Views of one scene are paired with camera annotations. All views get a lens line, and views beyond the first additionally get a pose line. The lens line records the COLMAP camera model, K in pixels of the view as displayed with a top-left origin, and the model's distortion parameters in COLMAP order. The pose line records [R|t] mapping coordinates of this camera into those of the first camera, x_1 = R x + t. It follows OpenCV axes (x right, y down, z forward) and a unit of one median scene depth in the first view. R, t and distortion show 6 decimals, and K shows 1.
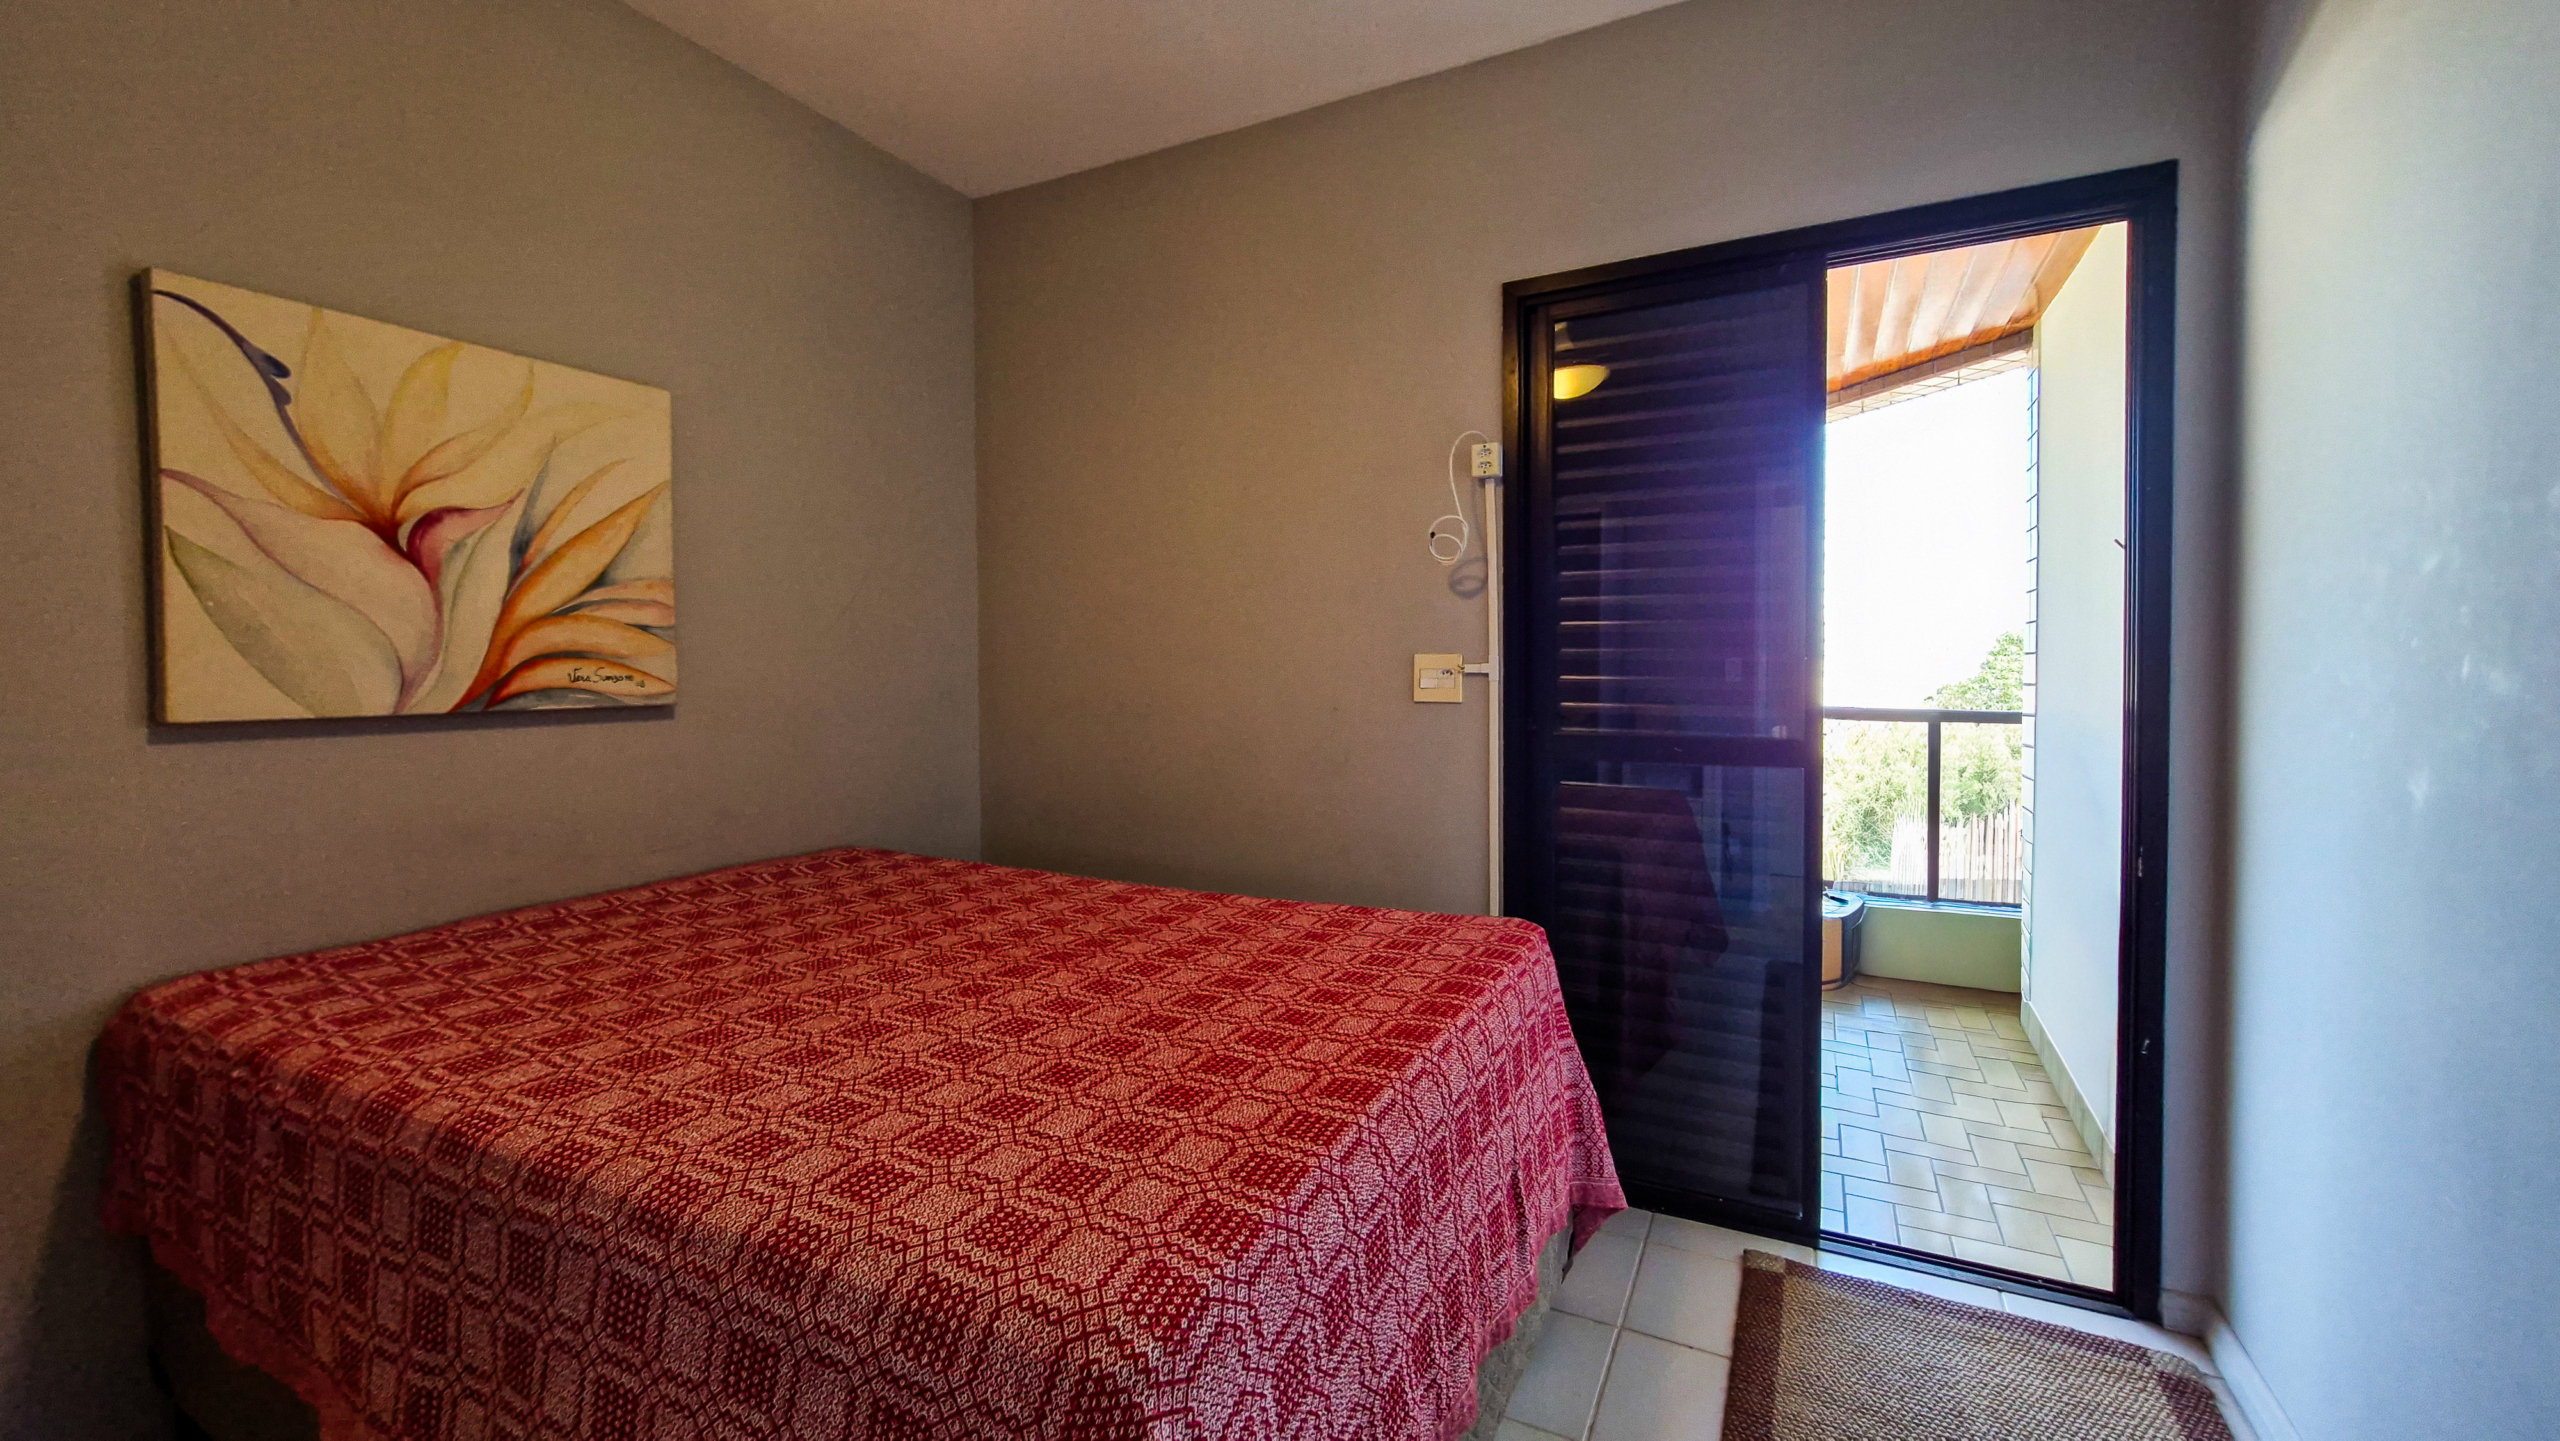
lens RADIAL K [[1010.0, 0, 1281.0], [0, 1010.0, 694.1], [0, 0, 1]] dist [0.000300, 0.000320]
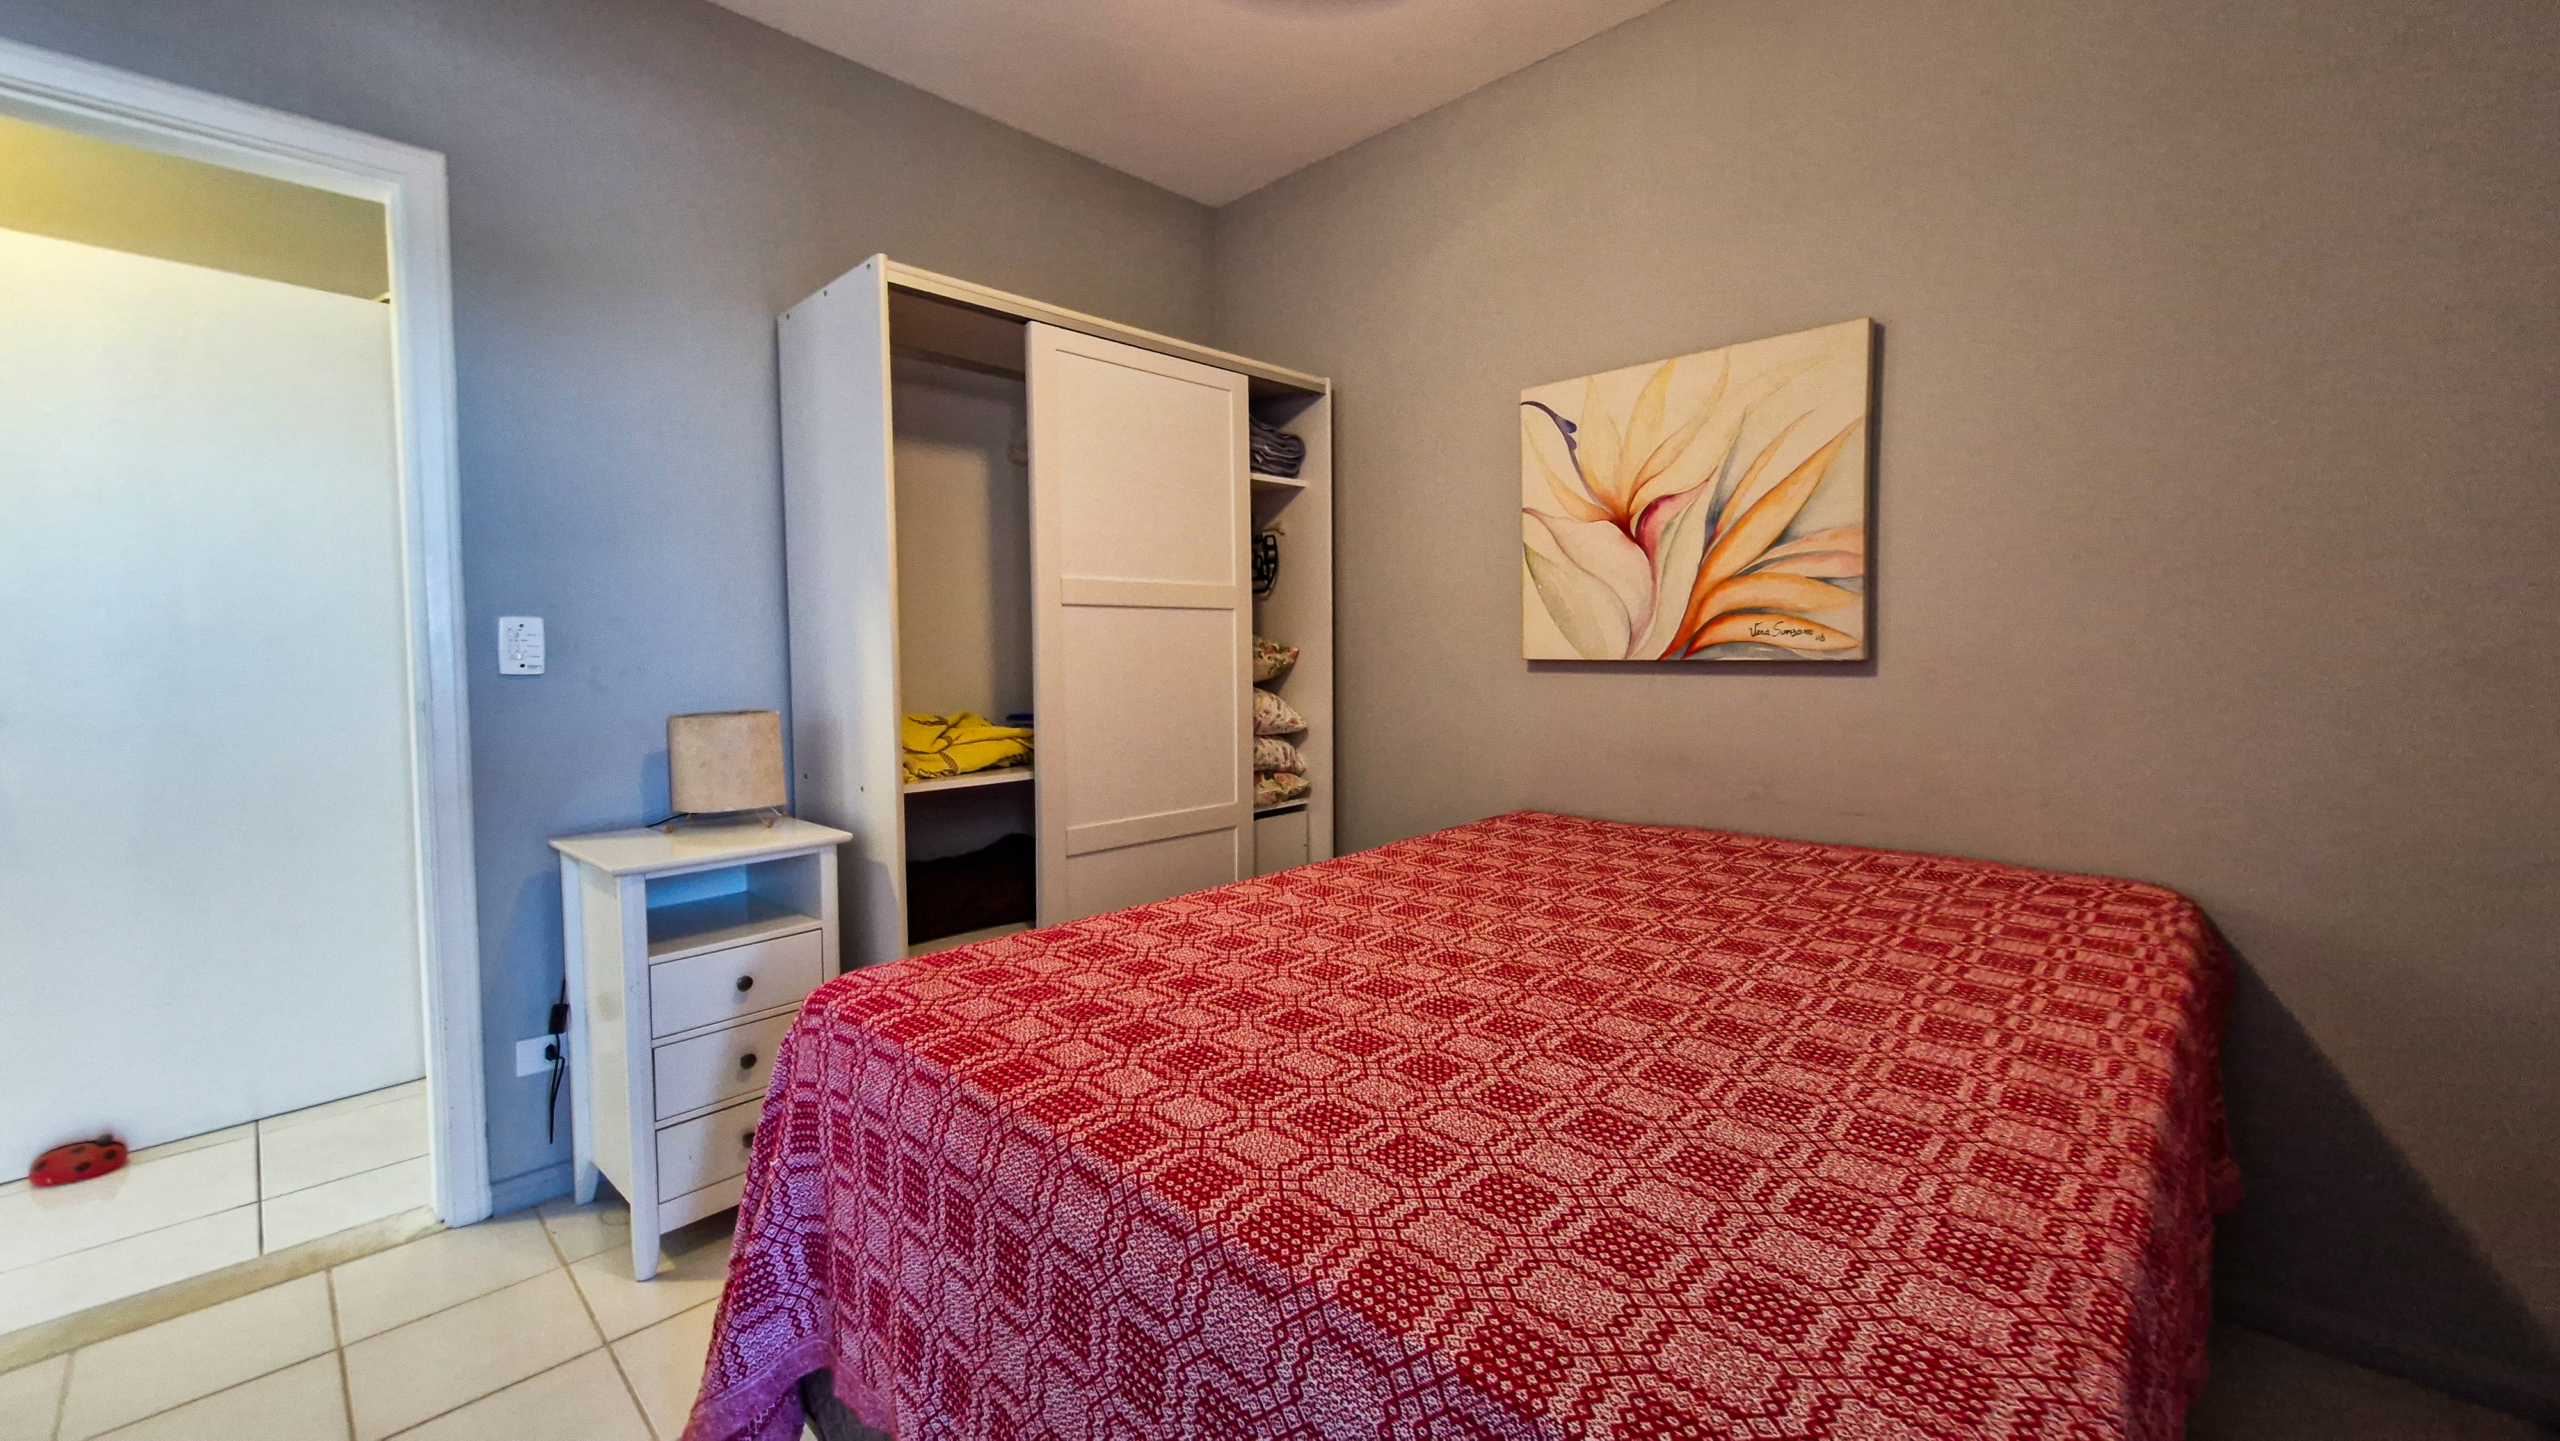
lens RADIAL K [[1010.0, 0, 1281.0], [0, 1010.0, 694.1], [0, 0, 1]] dist [0.000300, 0.000320]
pose [[-0.285117, 0.054434, -0.956946, 0.532923], [-0.014887, 0.998014, 0.061205, -0.009425], [0.958377, 0.031696, -0.283741, 0.921338]]
